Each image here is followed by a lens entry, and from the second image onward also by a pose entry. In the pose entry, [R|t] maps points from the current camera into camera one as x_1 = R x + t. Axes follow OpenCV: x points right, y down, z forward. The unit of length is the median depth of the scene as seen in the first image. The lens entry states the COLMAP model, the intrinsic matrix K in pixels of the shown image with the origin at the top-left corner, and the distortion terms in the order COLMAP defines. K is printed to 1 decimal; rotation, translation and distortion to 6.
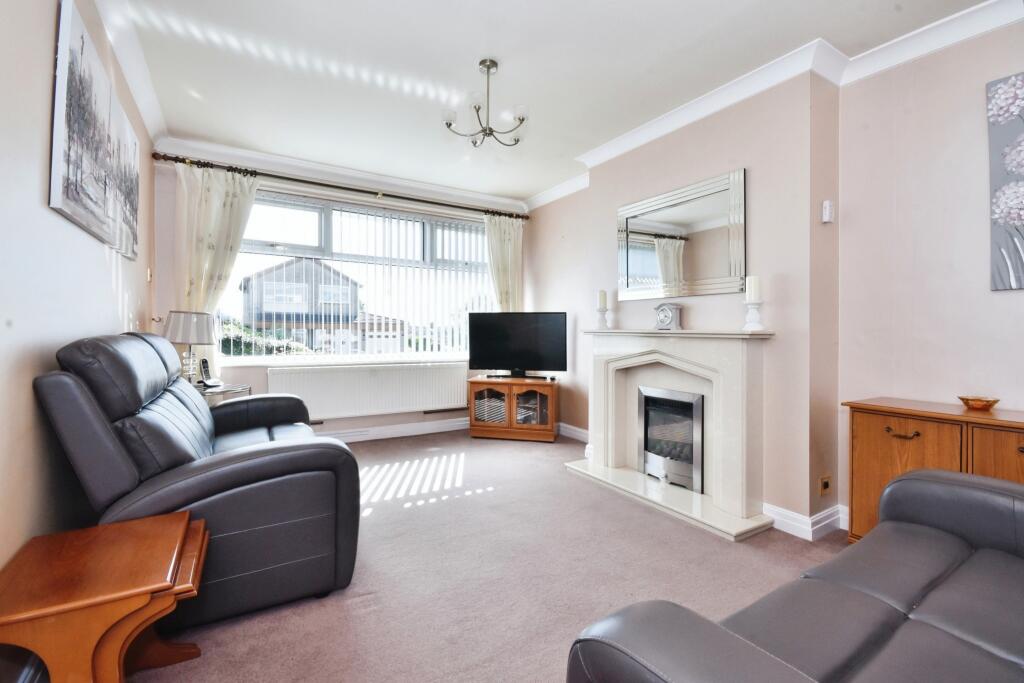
lens RADIAL K [[457.7, 0, 512.0], [0, 457.7, 341.5], [0, 0, 1]] dist [0.000033, -0.005224]
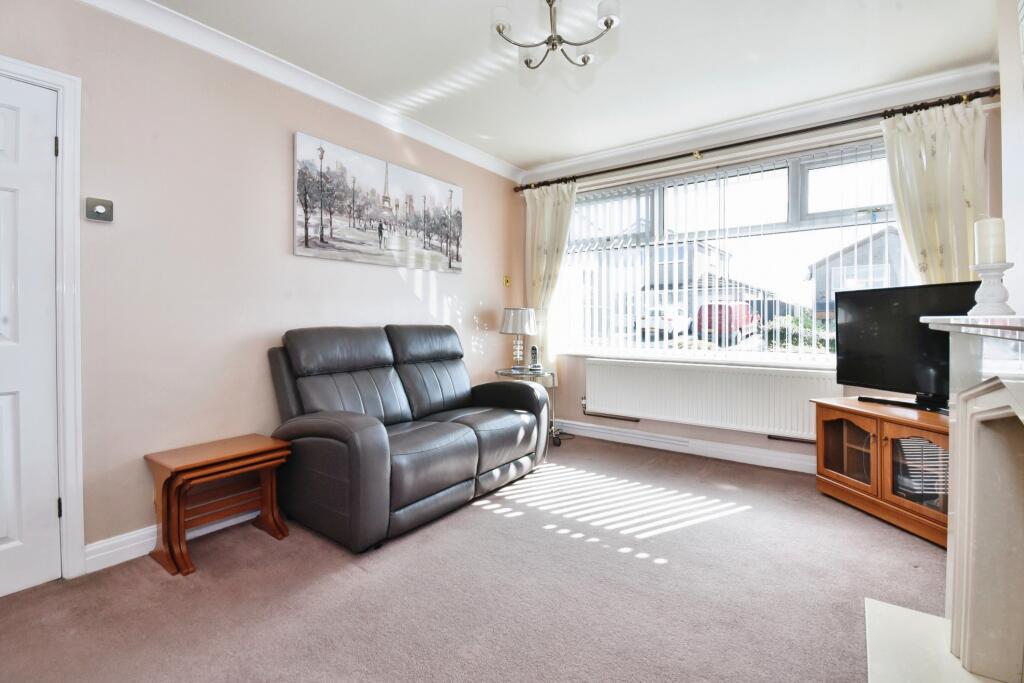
lens RADIAL K [[460.4, 0, 510.7], [0, 460.4, 331.4], [0, 0, 1]] dist [-0.001949, -0.000596]
pose [[0.374214, 0.012318, -0.927261, 0.396258], [-0.015727, 0.999852, 0.006935, -0.008683], [0.927209, 0.011988, 0.374352, 0.449546]]
